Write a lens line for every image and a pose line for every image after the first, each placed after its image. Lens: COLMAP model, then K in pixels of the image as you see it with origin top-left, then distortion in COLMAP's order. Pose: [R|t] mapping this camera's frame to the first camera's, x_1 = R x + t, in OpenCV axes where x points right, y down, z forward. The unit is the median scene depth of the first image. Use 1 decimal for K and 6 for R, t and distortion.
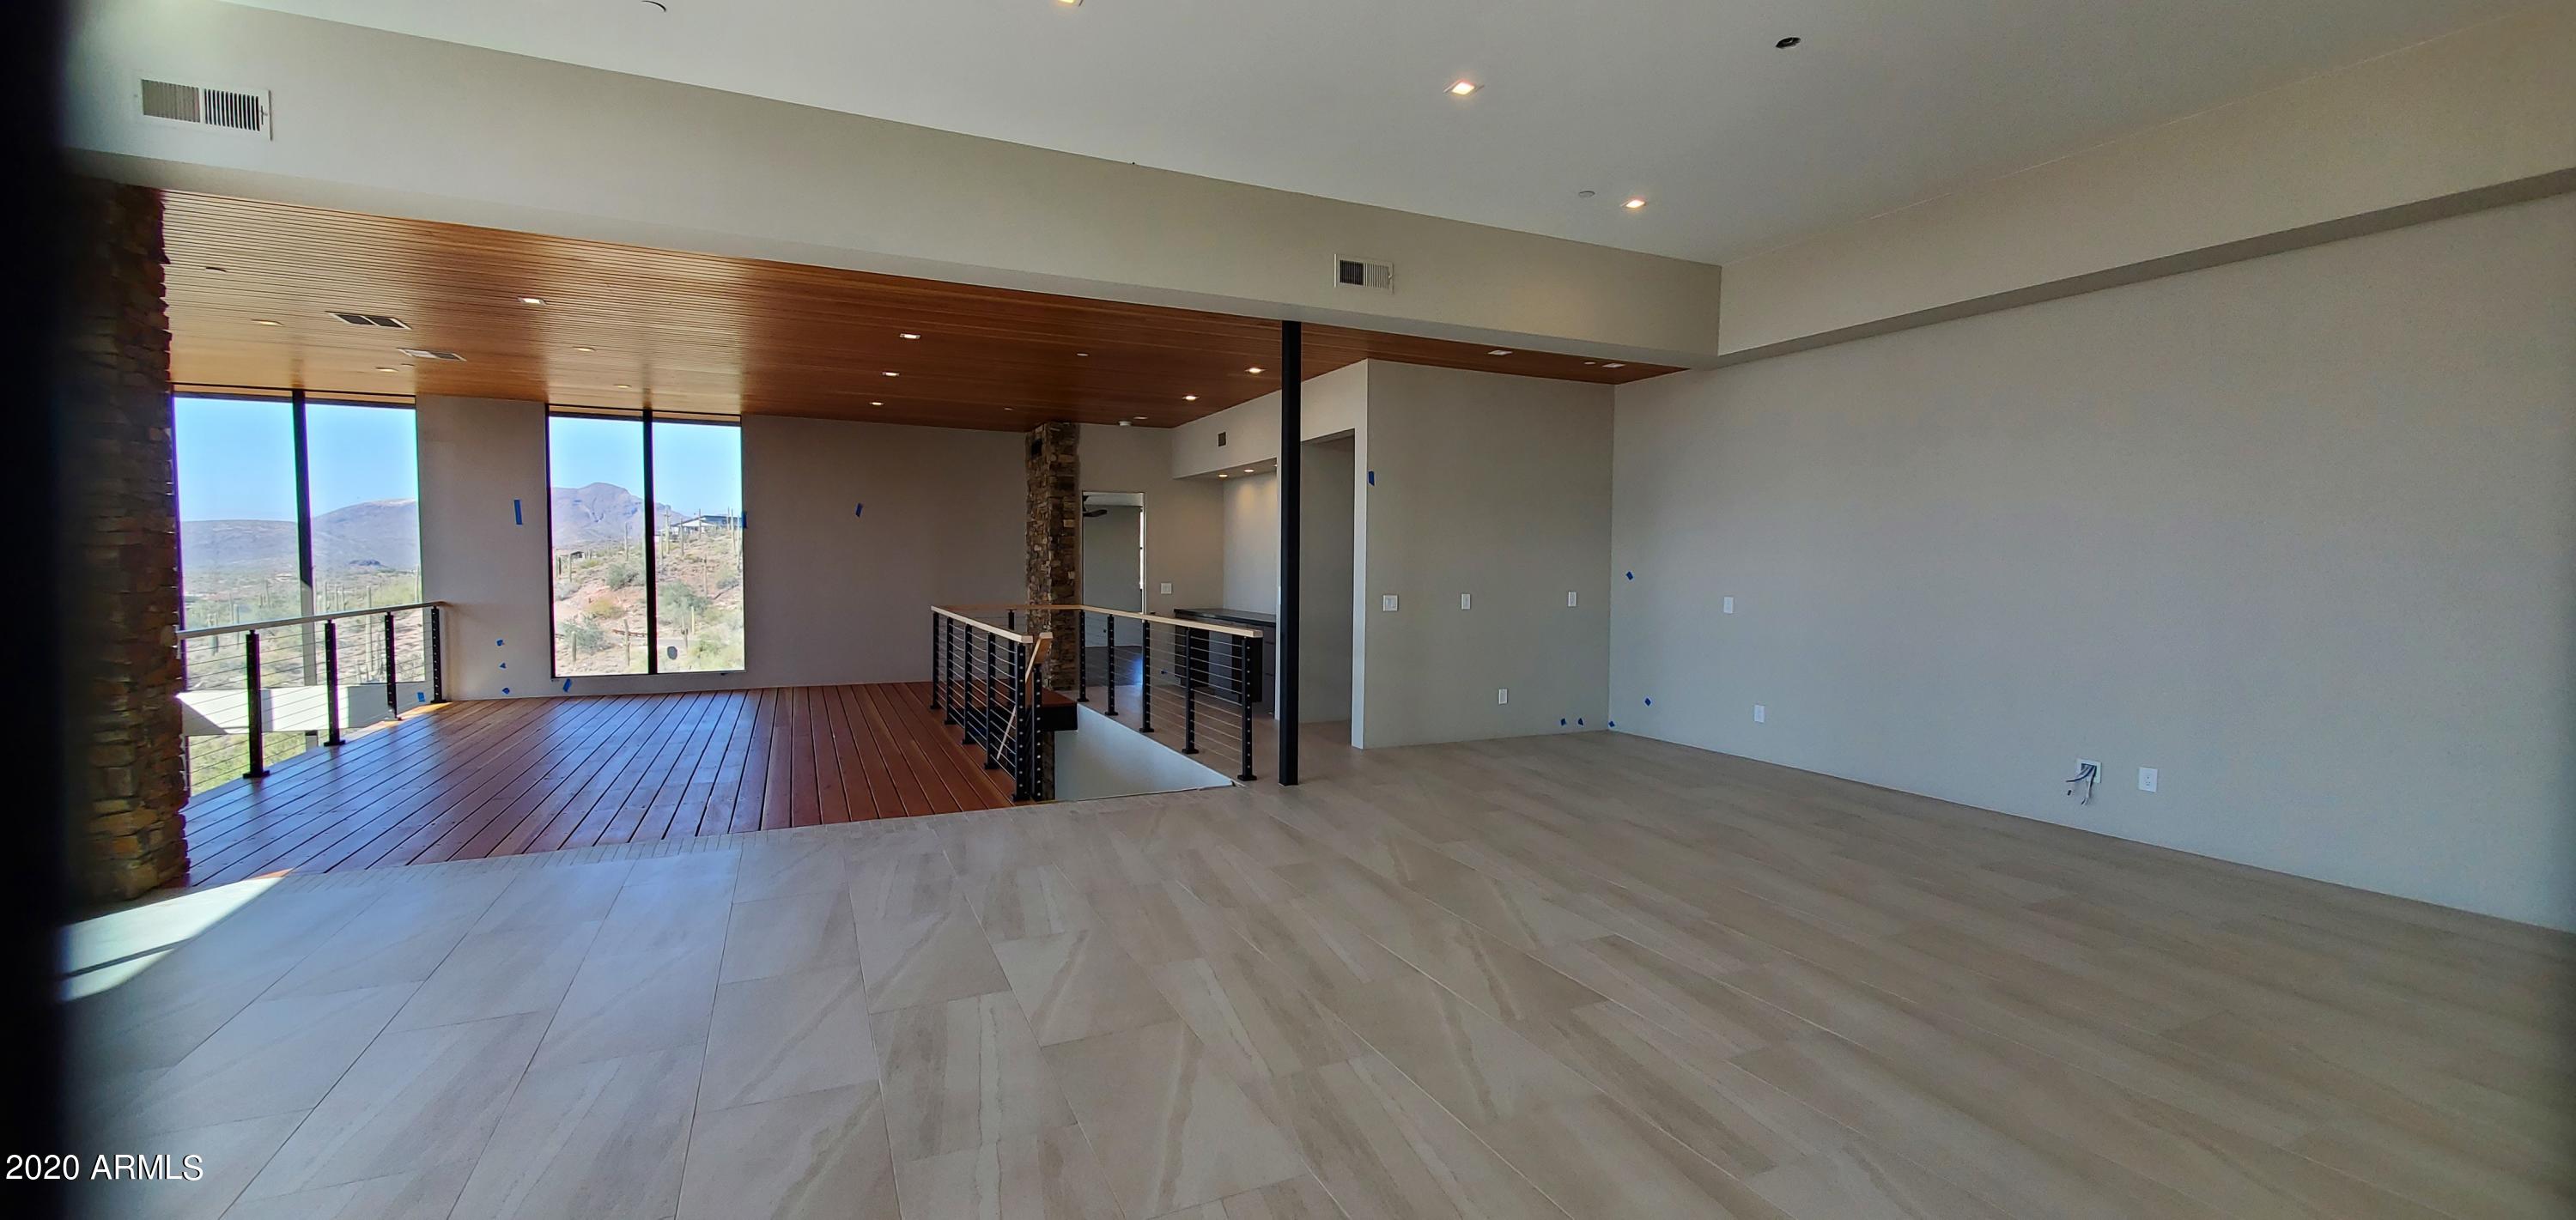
lens RADIAL K [[1025.4, 0, 1288.0], [0, 1025.4, 610.0], [0, 0, 1]] dist [0.001369, 0.000313]
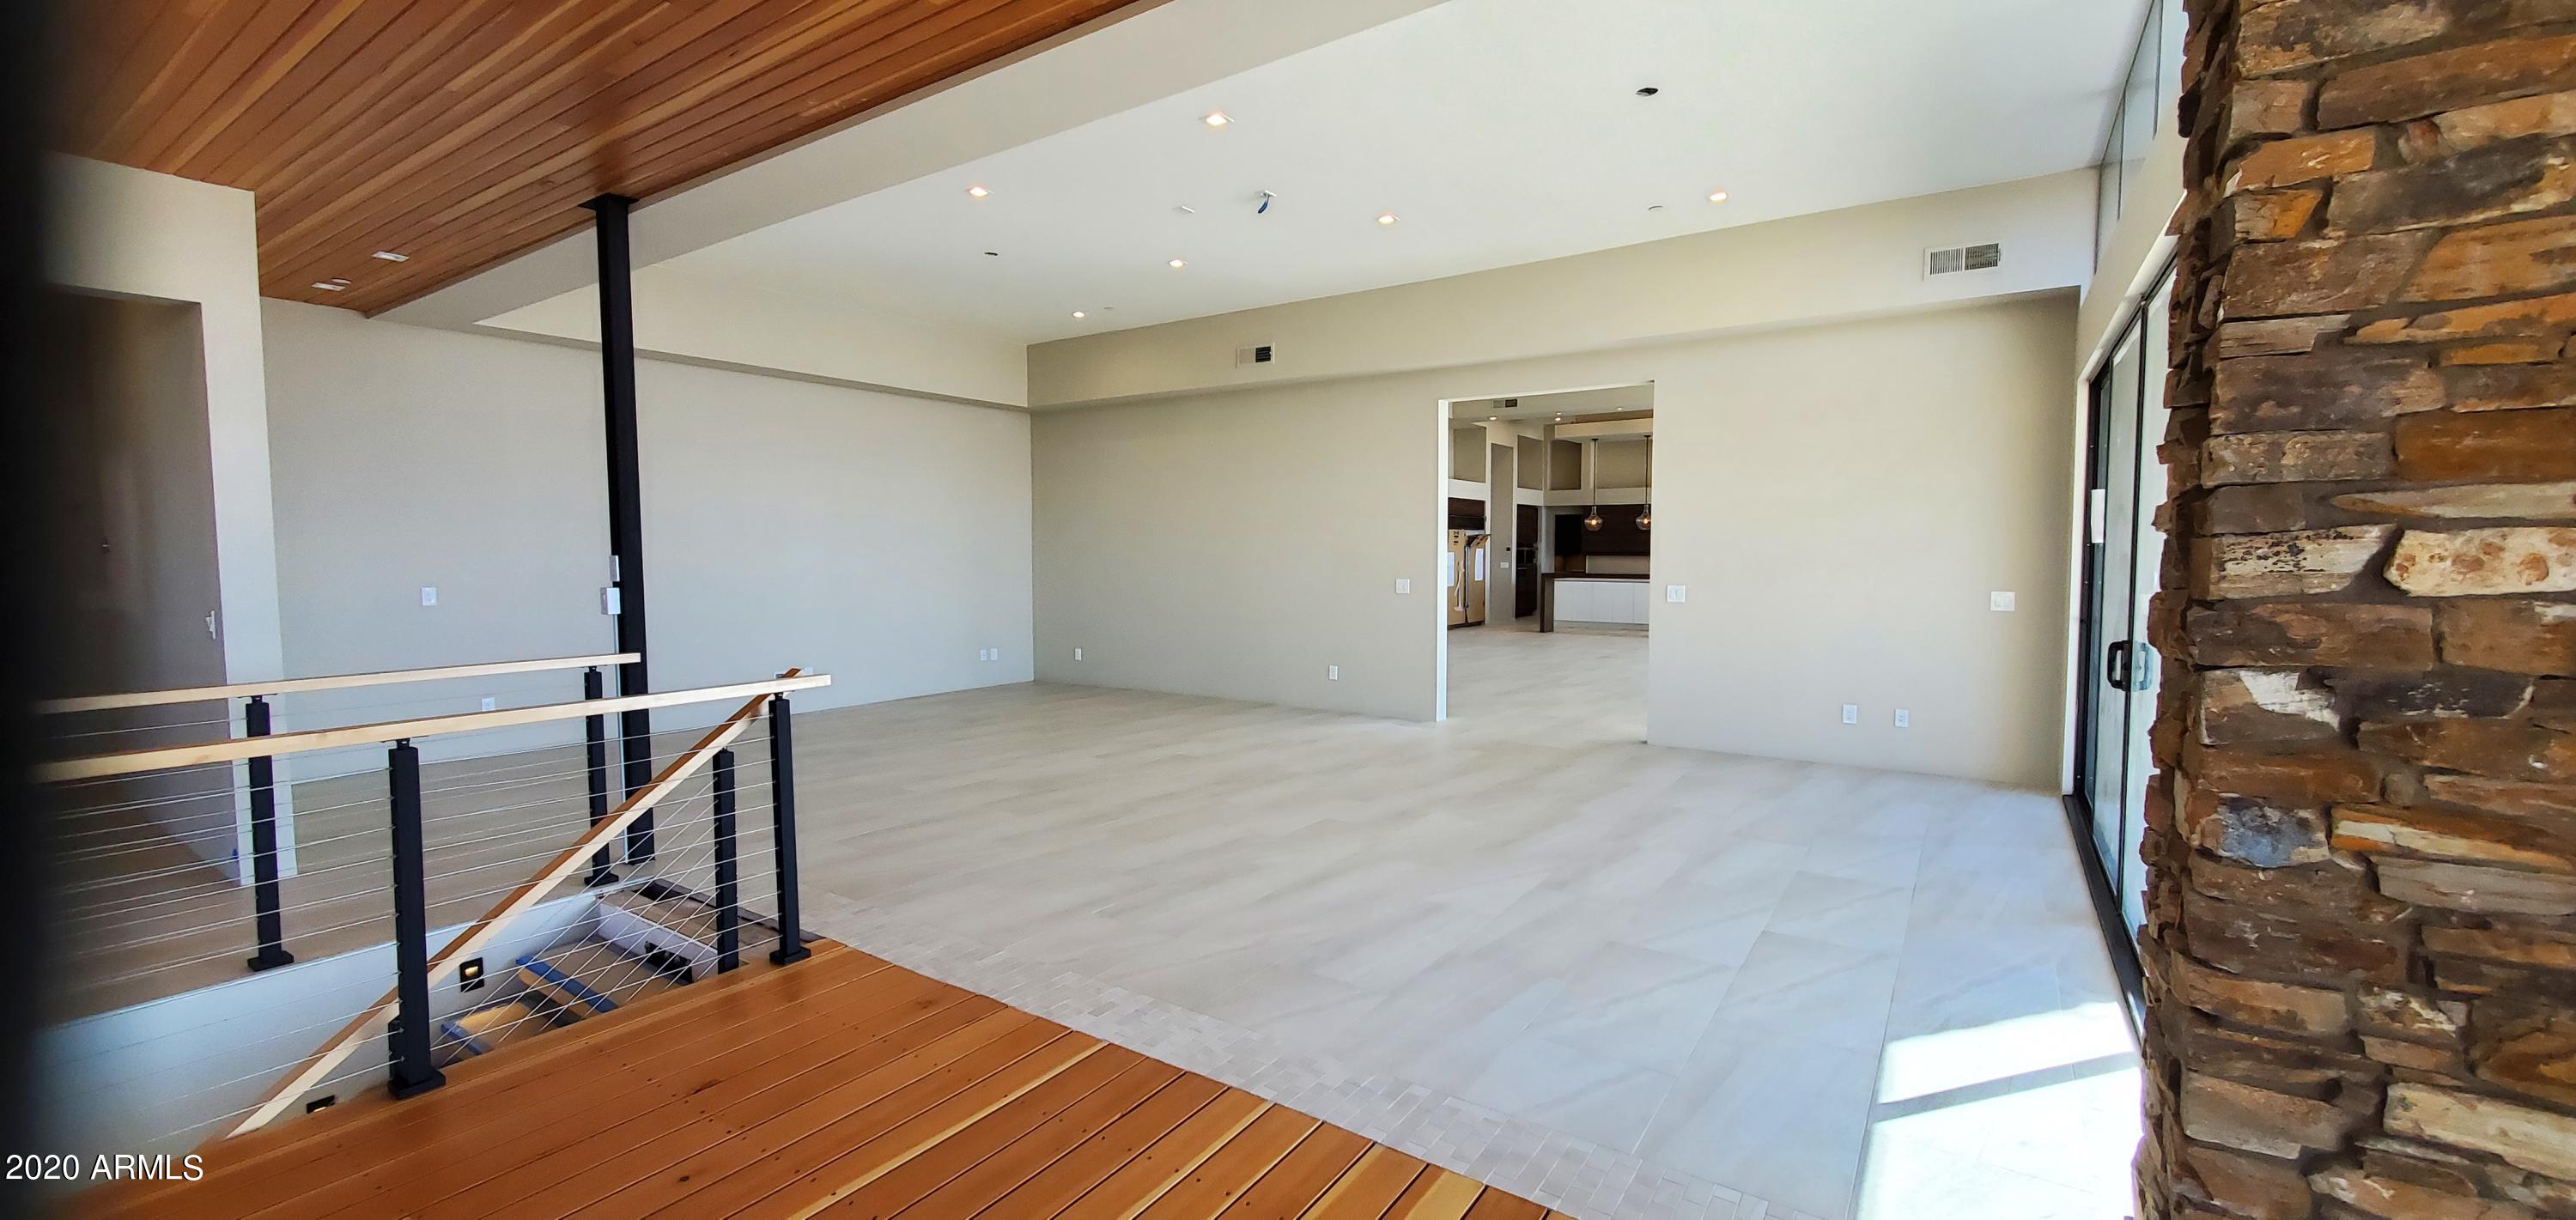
lens RADIAL K [[1025.4, 0, 1288.0], [0, 1025.4, 610.0], [0, 0, 1]] dist [0.001369, 0.000313]
pose [[-0.507278, -0.056183, 0.859949, -1.269332], [0.044564, 0.994827, 0.091282, -0.079415], [-0.860630, 0.084628, -0.502150, 1.449131]]
